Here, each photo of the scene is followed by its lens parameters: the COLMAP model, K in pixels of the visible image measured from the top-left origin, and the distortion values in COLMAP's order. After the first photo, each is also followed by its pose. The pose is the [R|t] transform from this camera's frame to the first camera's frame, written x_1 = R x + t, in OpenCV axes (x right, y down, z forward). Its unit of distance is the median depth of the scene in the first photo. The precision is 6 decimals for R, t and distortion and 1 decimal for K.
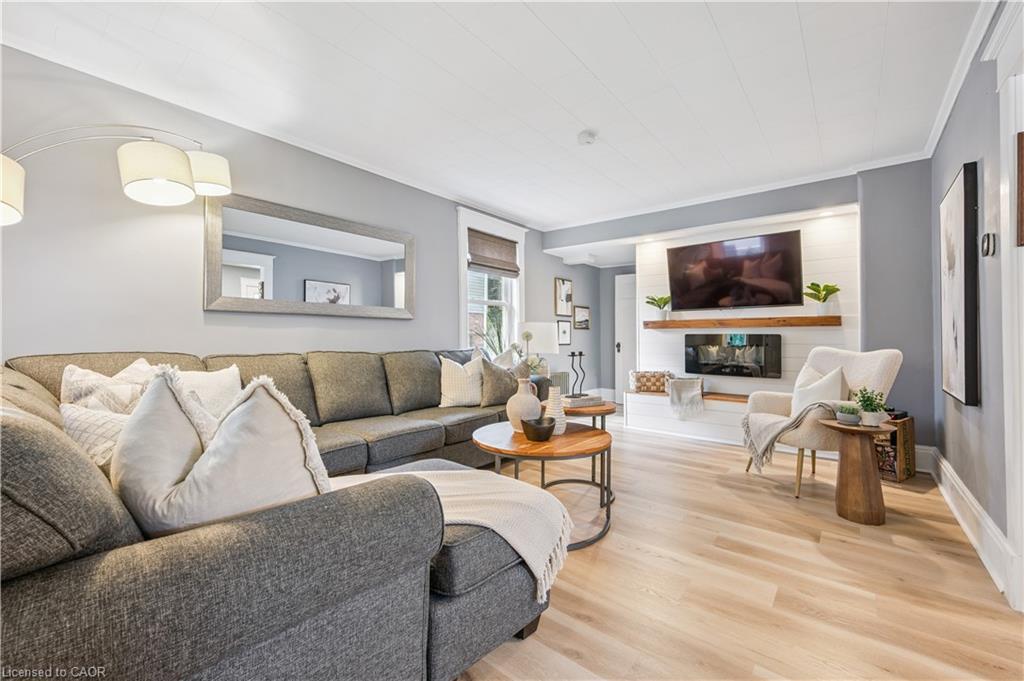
lens RADIAL K [[407.8, 0, 513.0], [0, 407.8, 336.1], [0, 0, 1]] dist [-0.002639, -0.001181]
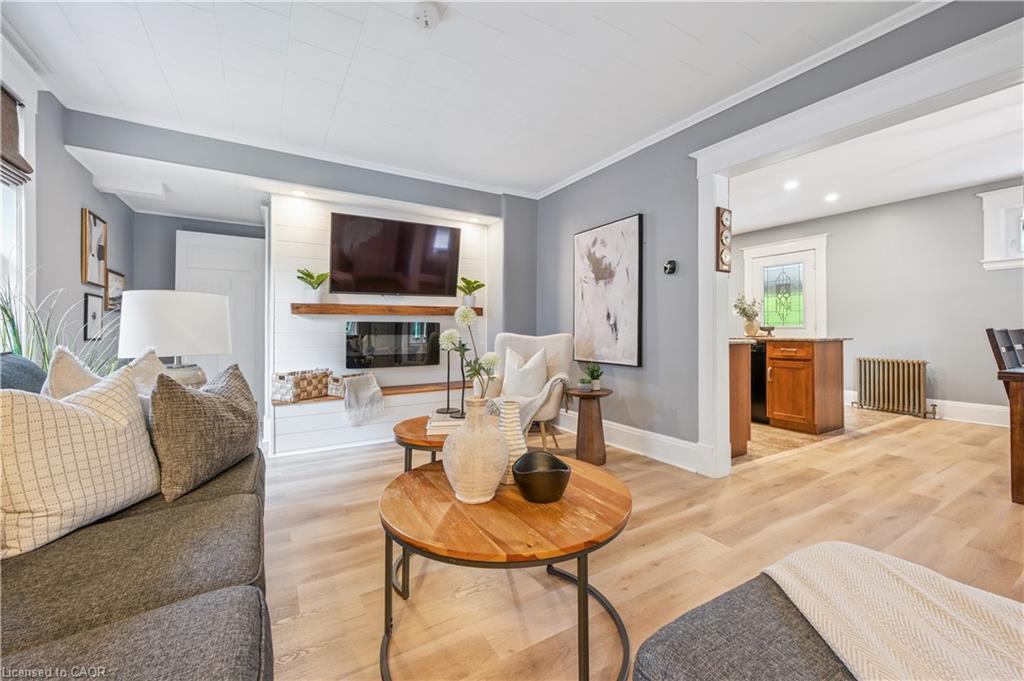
lens RADIAL K [[407.8, 0, 515.1], [0, 407.8, 326.9], [0, 0, 1]] dist [-0.002639, -0.001181]
pose [[0.341596, 0.000484, 0.939847, -0.237807], [-0.000244, 1.000000, -0.000426, 0.006117], [-0.939847, -0.000083, 0.341596, 0.399063]]
